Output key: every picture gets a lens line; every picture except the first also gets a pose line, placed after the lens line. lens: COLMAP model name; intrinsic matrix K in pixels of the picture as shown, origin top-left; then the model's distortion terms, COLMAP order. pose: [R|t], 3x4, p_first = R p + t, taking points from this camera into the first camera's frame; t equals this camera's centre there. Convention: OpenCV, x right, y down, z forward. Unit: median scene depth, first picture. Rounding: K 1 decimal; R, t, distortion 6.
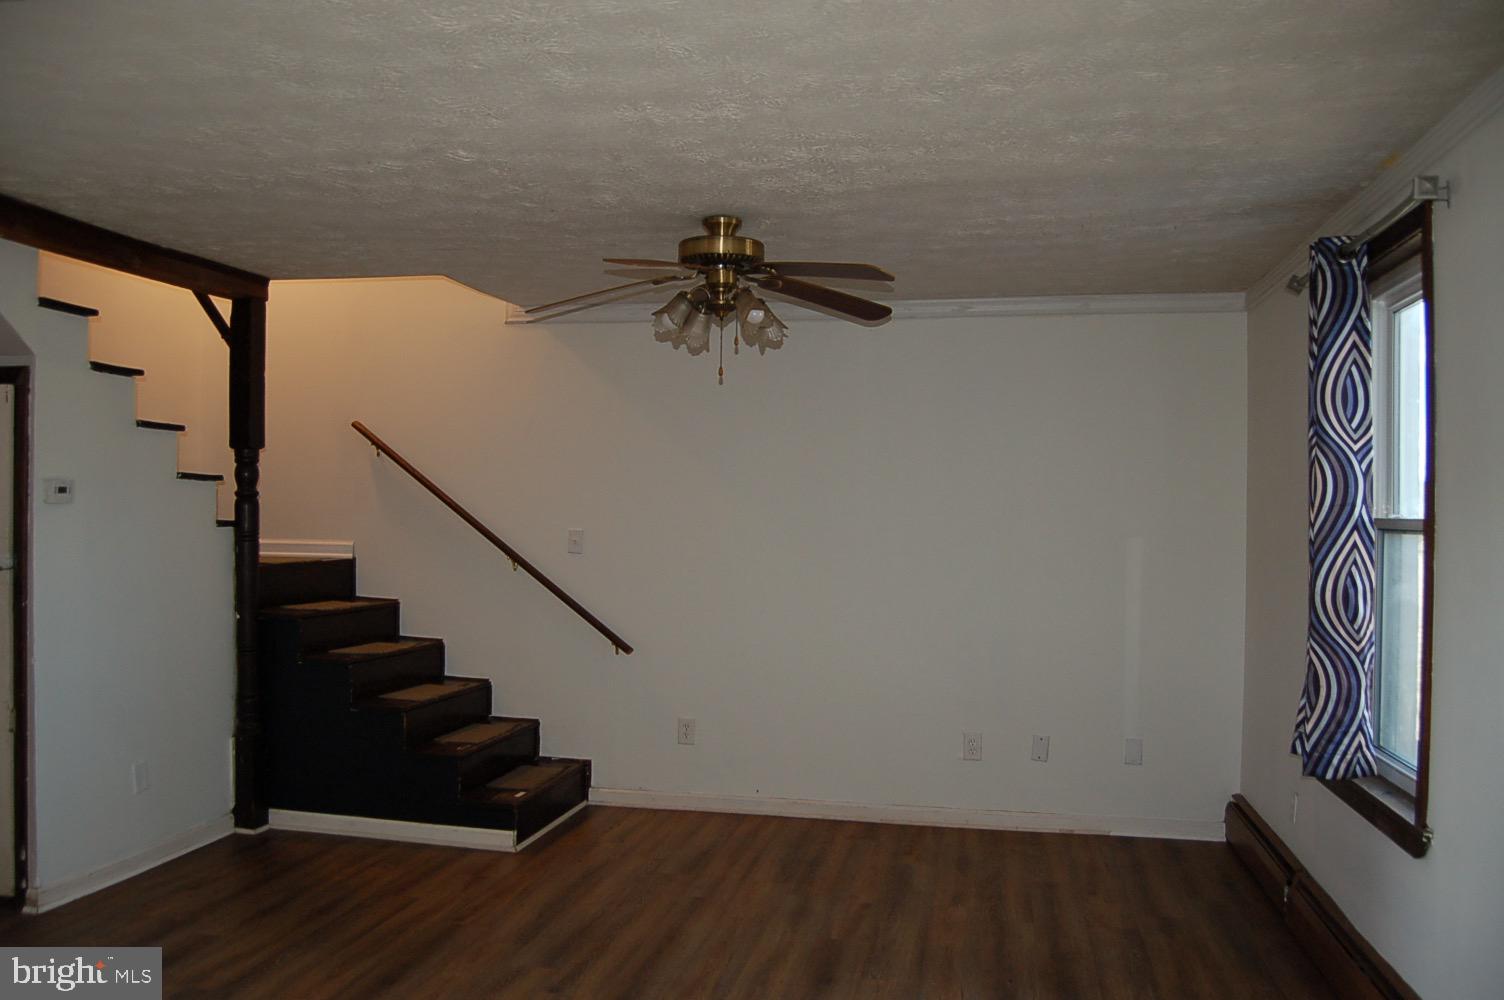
lens RADIAL K [[1180.2, 0, 746.5], [0, 1180.2, 520.5], [0, 0, 1]] dist [-0.094473, 0.031634]
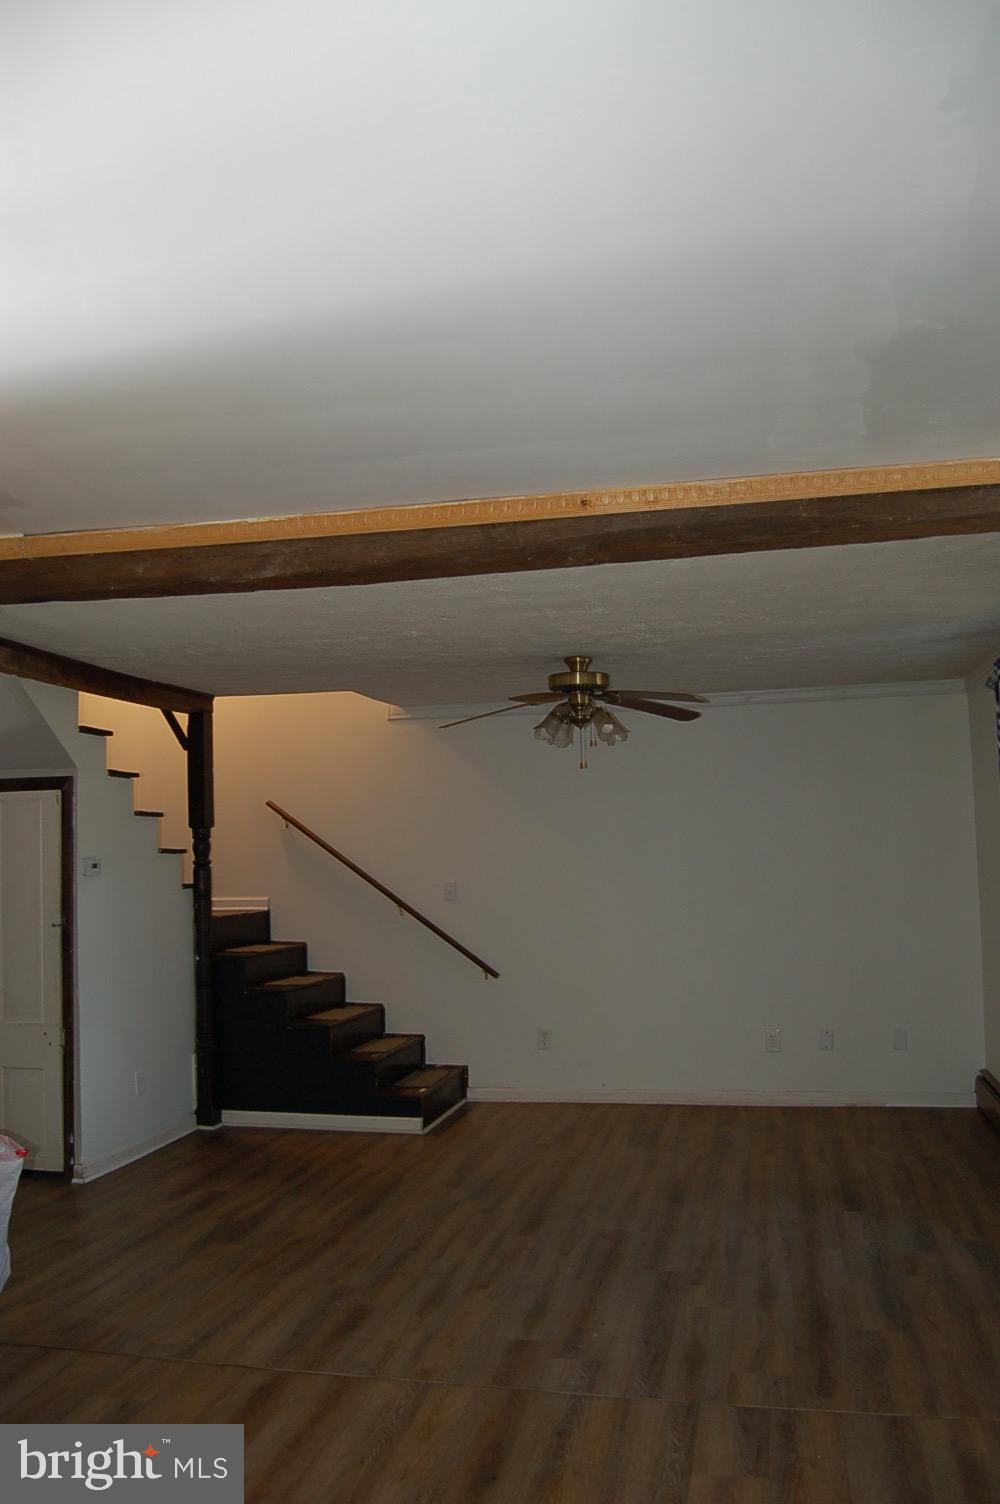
lens RADIAL K [[1180.2, 0, 512.1], [0, 1180.2, 762.2], [0, 0, 1]] dist [-0.094473, 0.031634]
pose [[0.999221, -0.037824, -0.011279, -0.082344], [0.036736, 0.995731, -0.084679, -0.013688], [0.014434, 0.084199, 0.996344, -0.374132]]
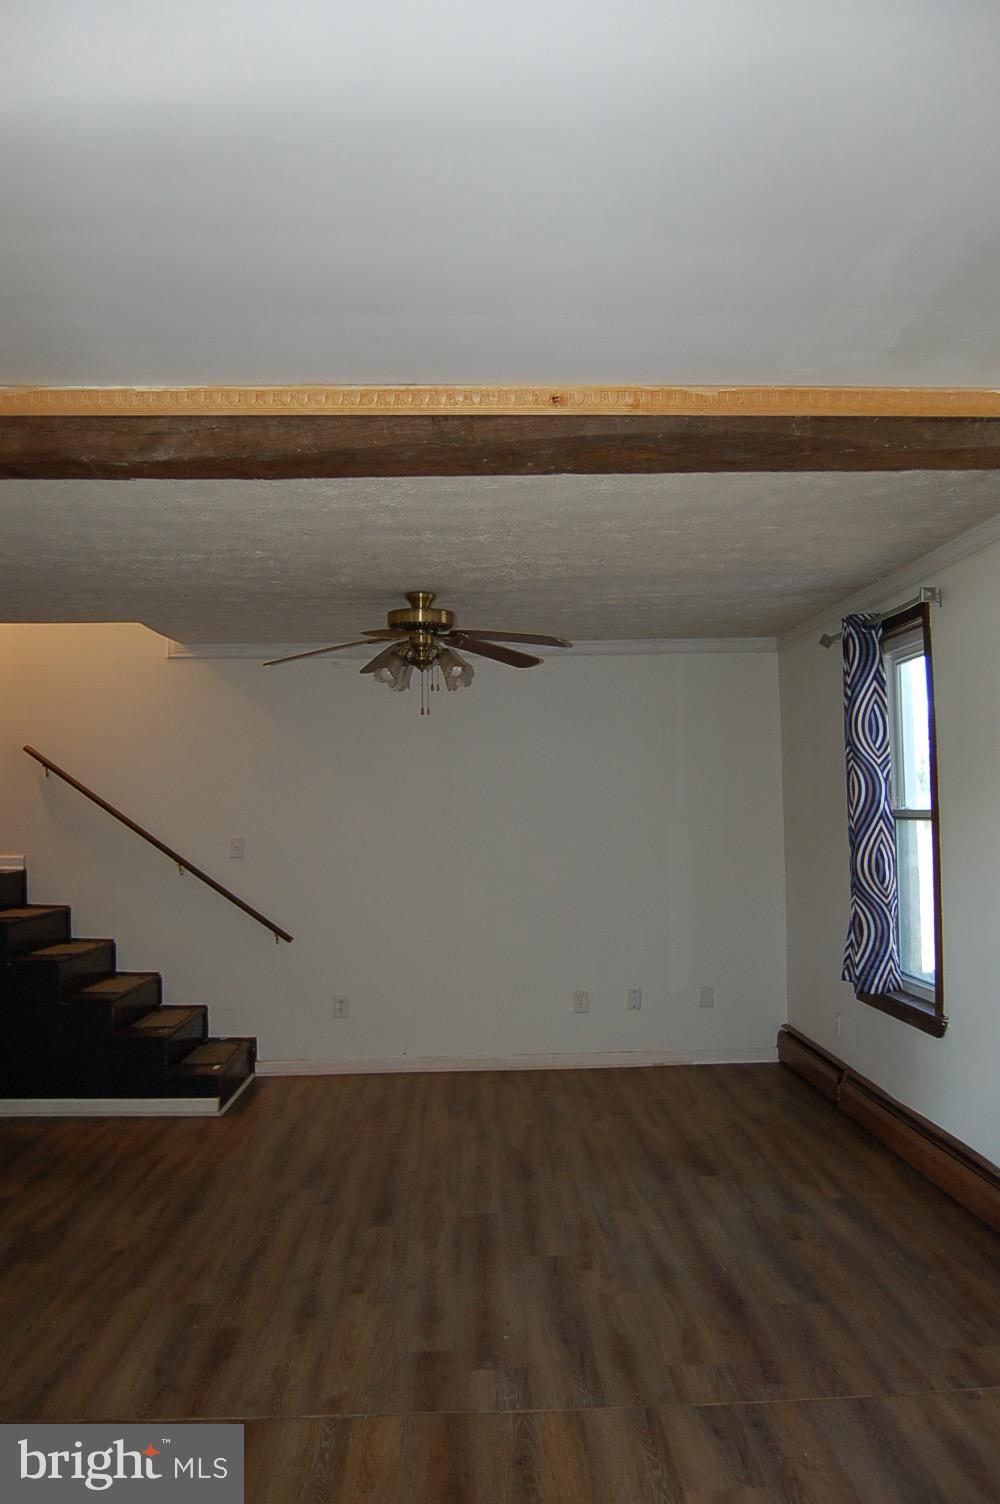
lens RADIAL K [[1180.2, 0, 512.1], [0, 1180.2, 762.2], [0, 0, 1]] dist [-0.094473, 0.031634]
pose [[0.970282, -0.021076, 0.241056, -0.221712], [0.031838, 0.998658, -0.040837, -0.014208], [-0.239872, 0.047298, 0.969652, -0.253178]]
